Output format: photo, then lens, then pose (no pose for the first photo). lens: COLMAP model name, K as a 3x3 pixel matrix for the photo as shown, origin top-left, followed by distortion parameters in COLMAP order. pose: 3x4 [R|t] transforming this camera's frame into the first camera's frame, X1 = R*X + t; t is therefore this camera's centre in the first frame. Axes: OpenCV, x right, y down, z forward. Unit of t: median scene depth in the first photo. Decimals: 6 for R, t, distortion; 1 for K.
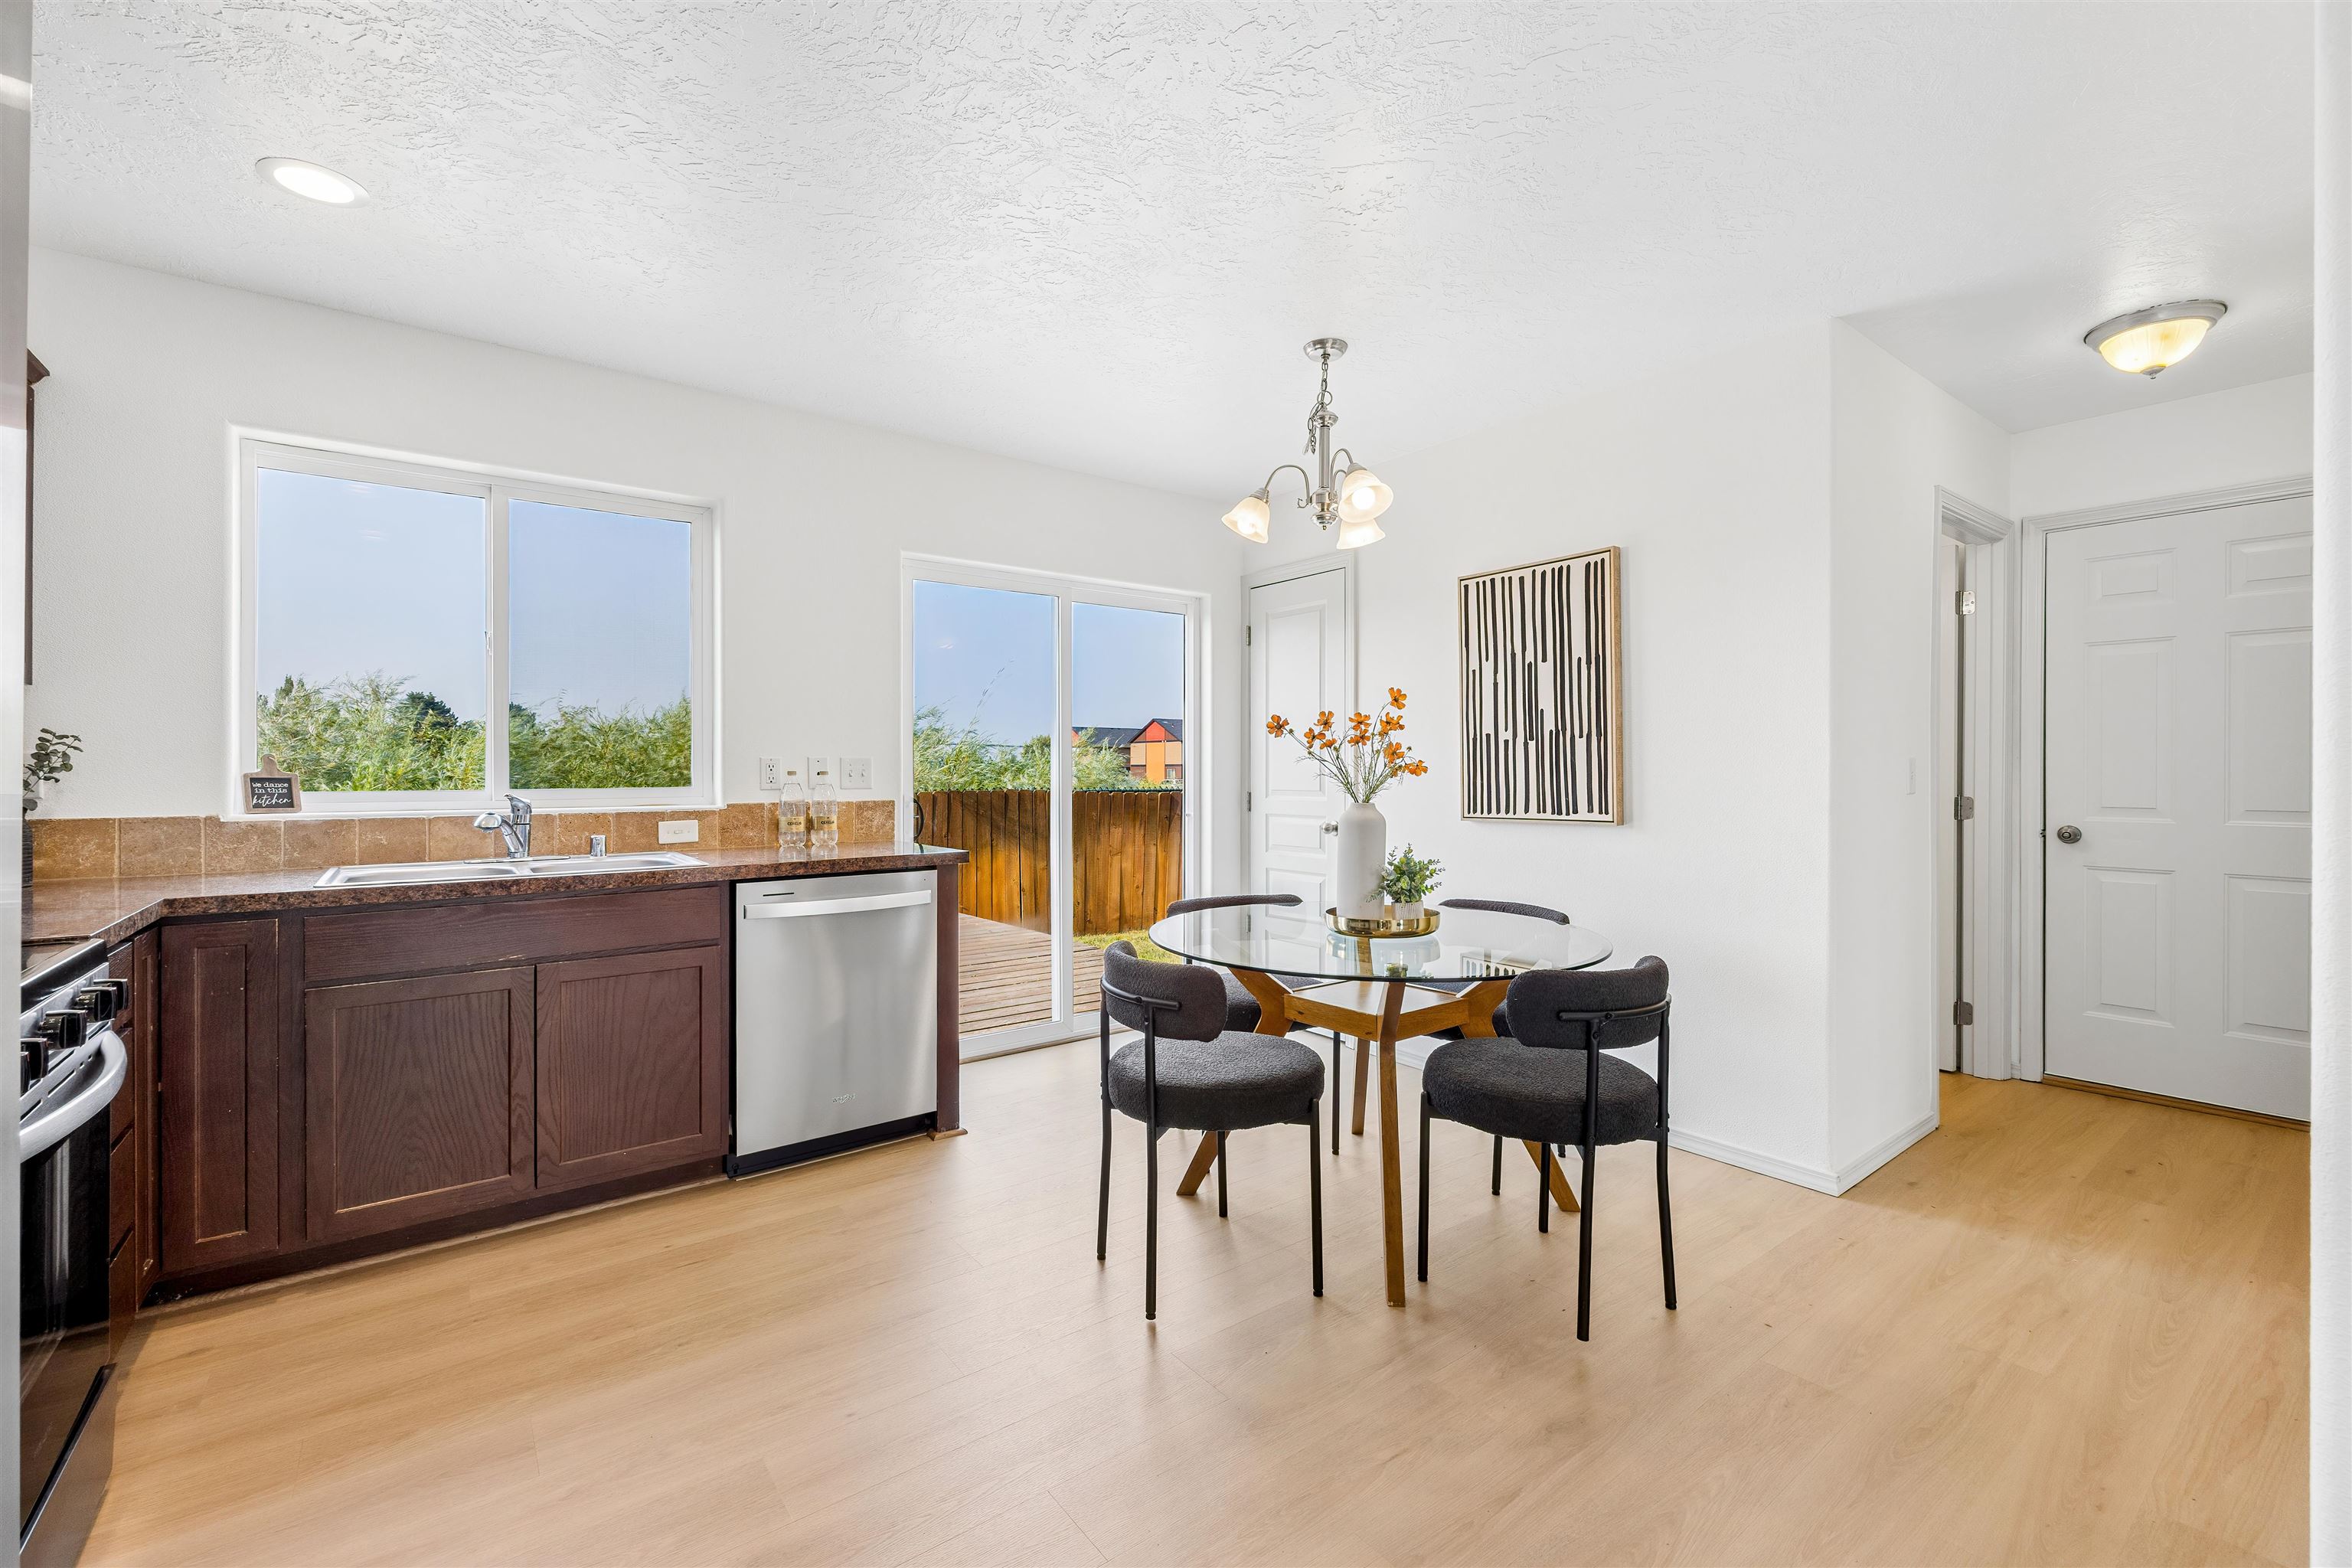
lens RADIAL K [[943.4, 0, 1137.6], [0, 943.4, 784.6], [0, 0, 1]] dist [-0.002924, 0.002116]
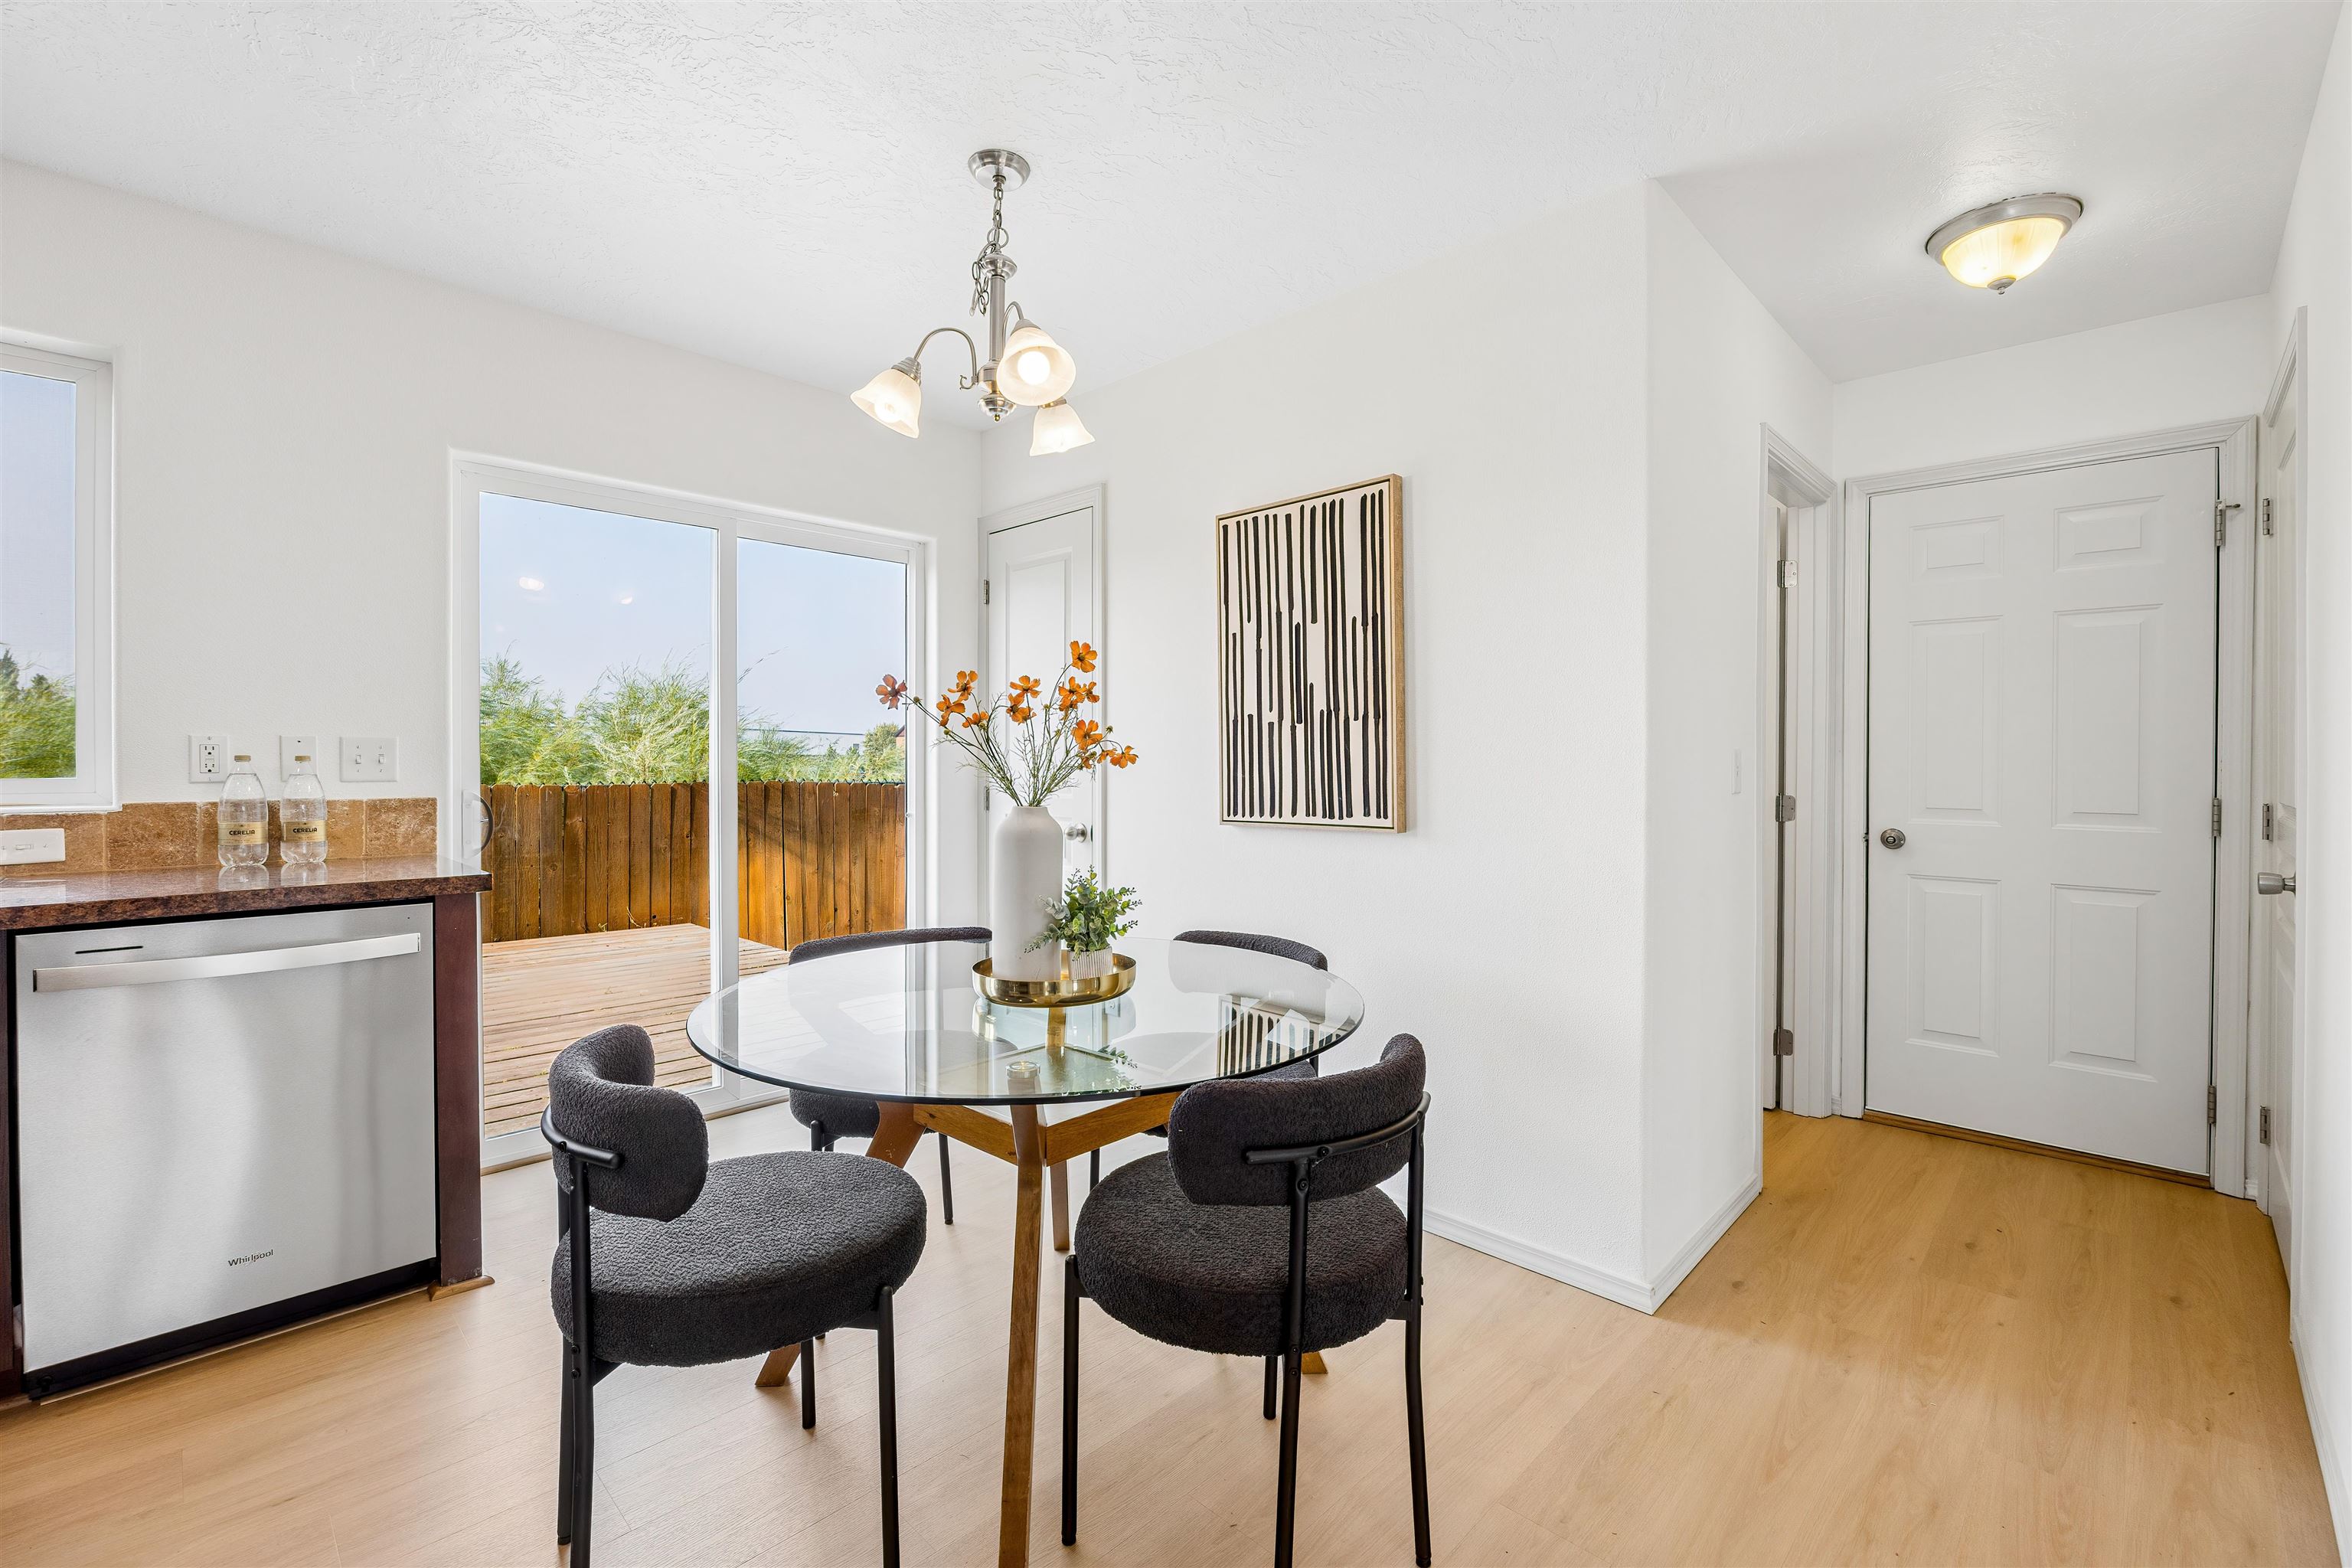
lens RADIAL K [[943.4, 0, 1143.9], [0, 943.4, 771.4], [0, 0, 1]] dist [-0.002924, 0.002116]
pose [[0.989663, 0.005508, 0.143307, 0.205624], [-0.005057, 0.999981, -0.003513, -0.003923], [-0.143324, 0.002752, 0.989672, 0.277798]]
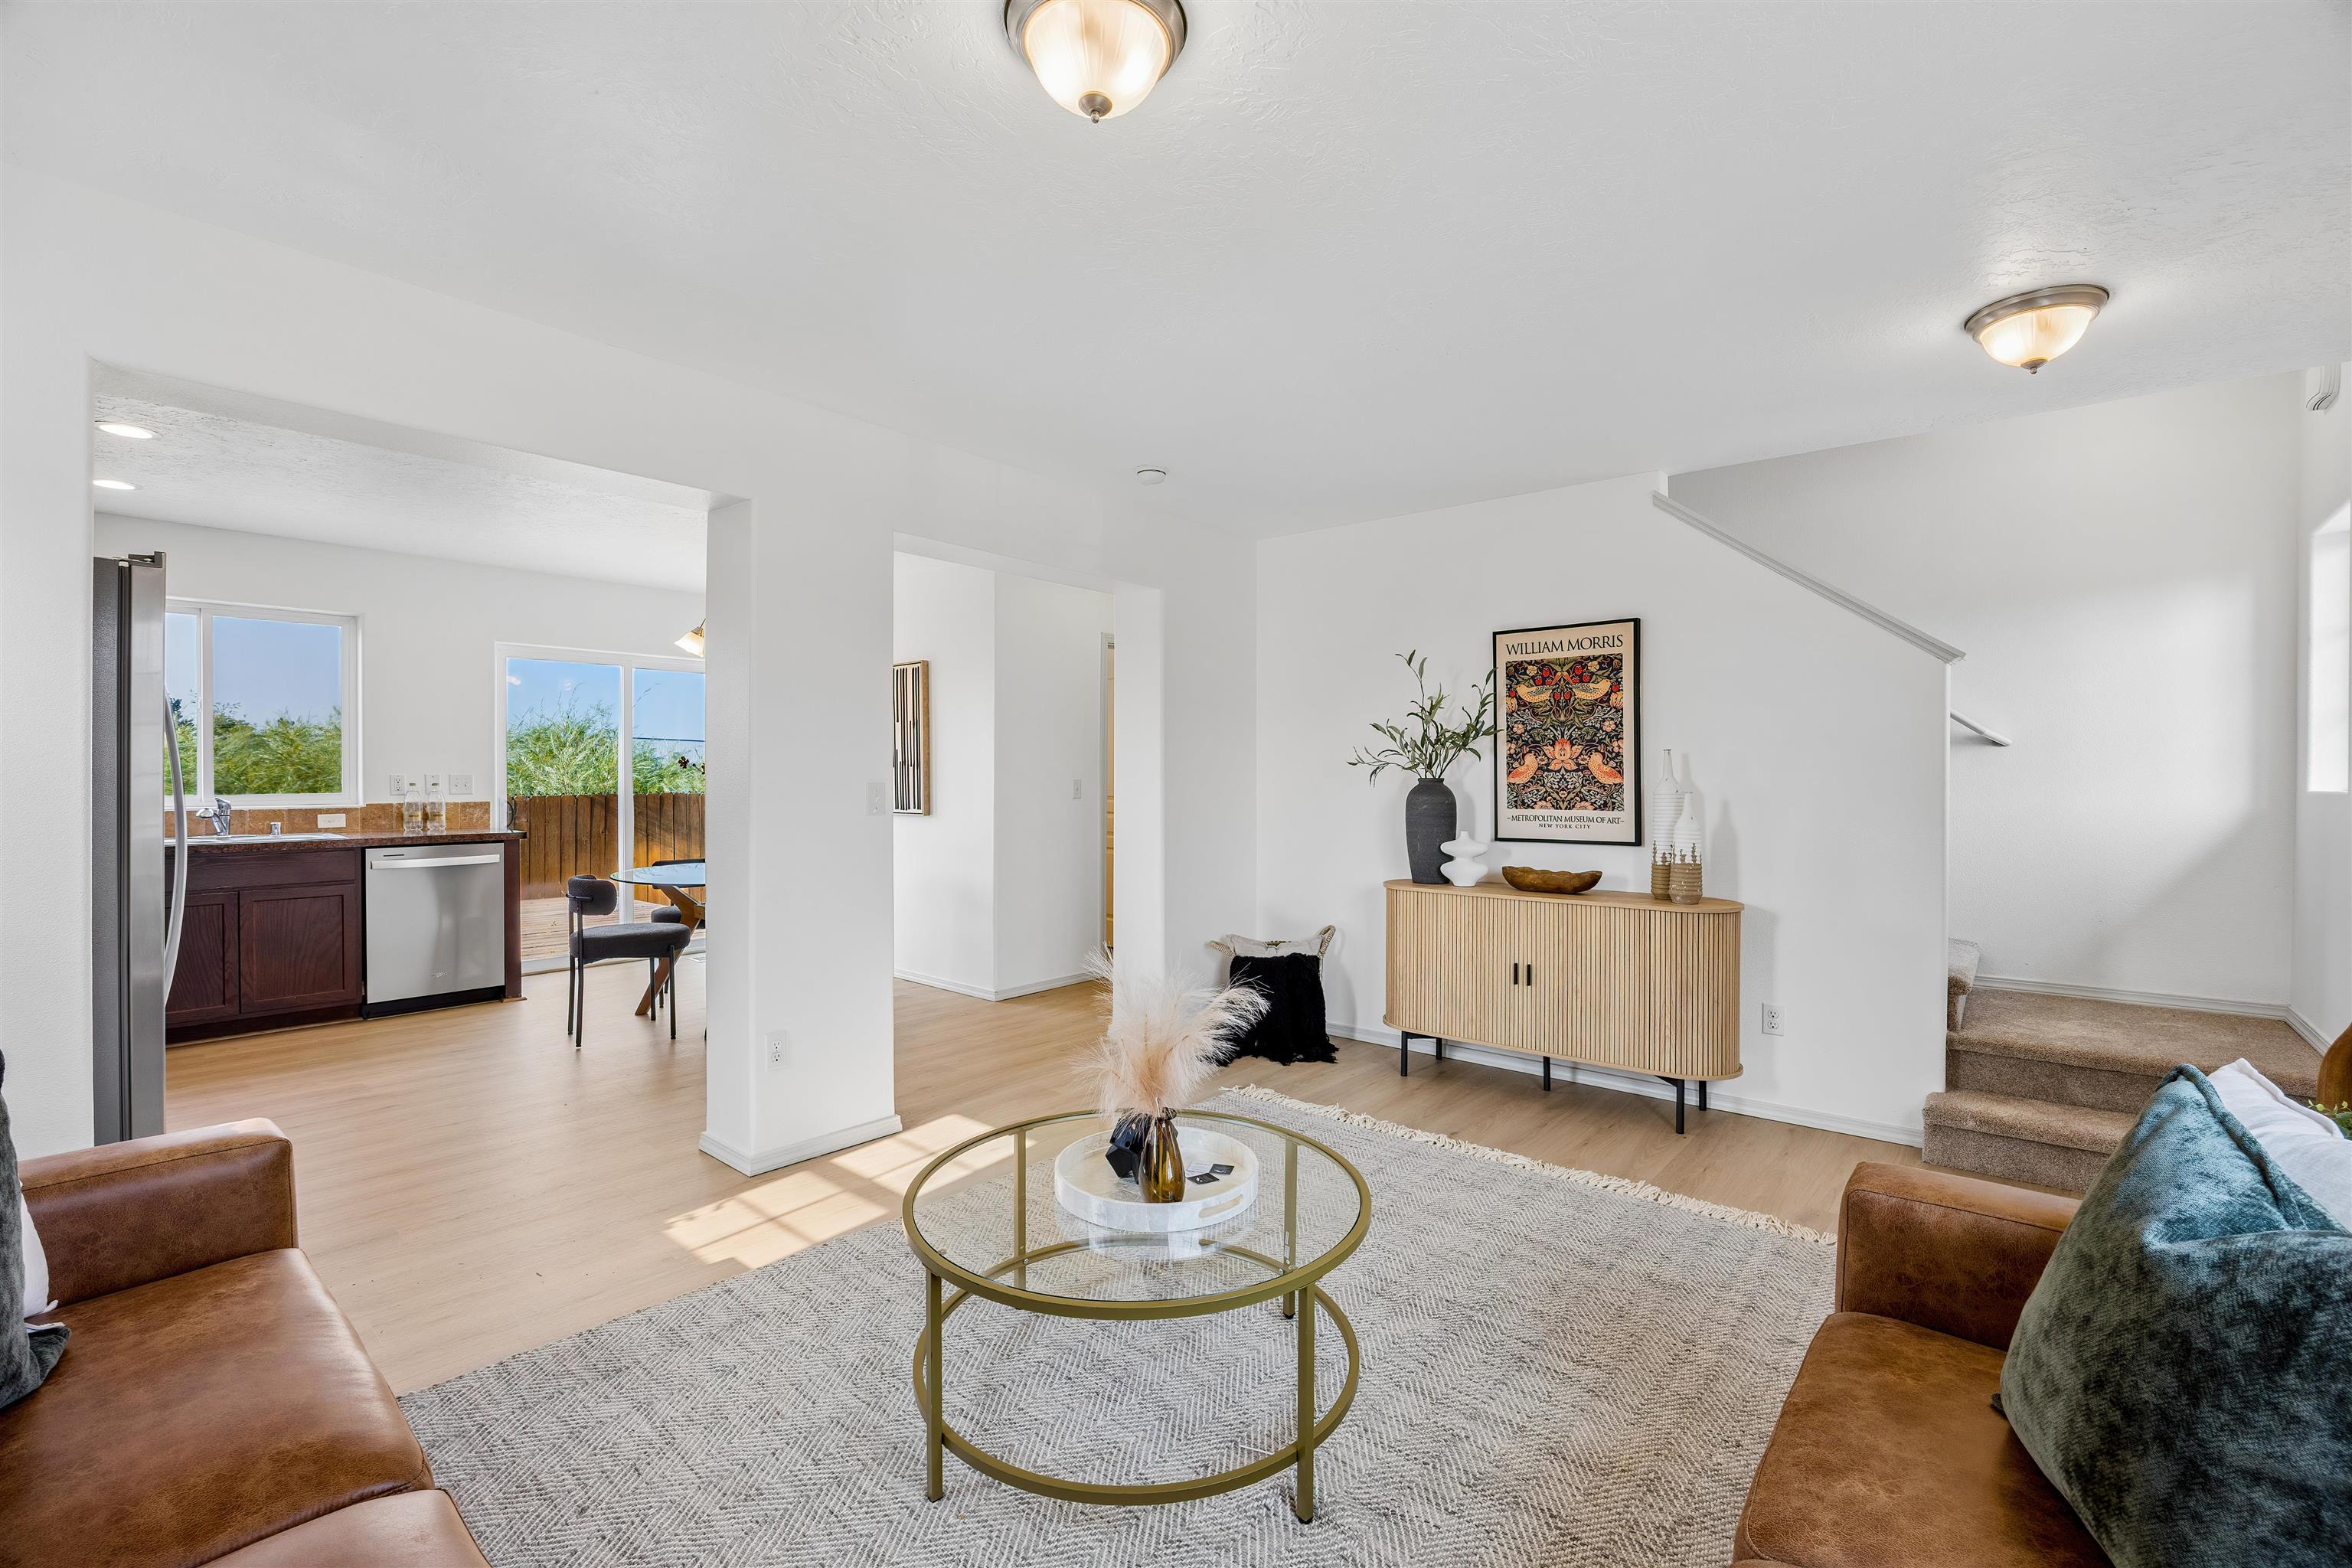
lens RADIAL K [[1023.0, 0, 1159.7], [0, 1023.0, 797.0], [0, 0, 1]] dist [-0.003289, -0.002358]
pose [[0.979382, 0.002256, 0.202004, 0.612202], [-0.004869, 0.999911, 0.012439, -0.022000], [-0.201958, -0.013166, 0.979306, -1.110724]]
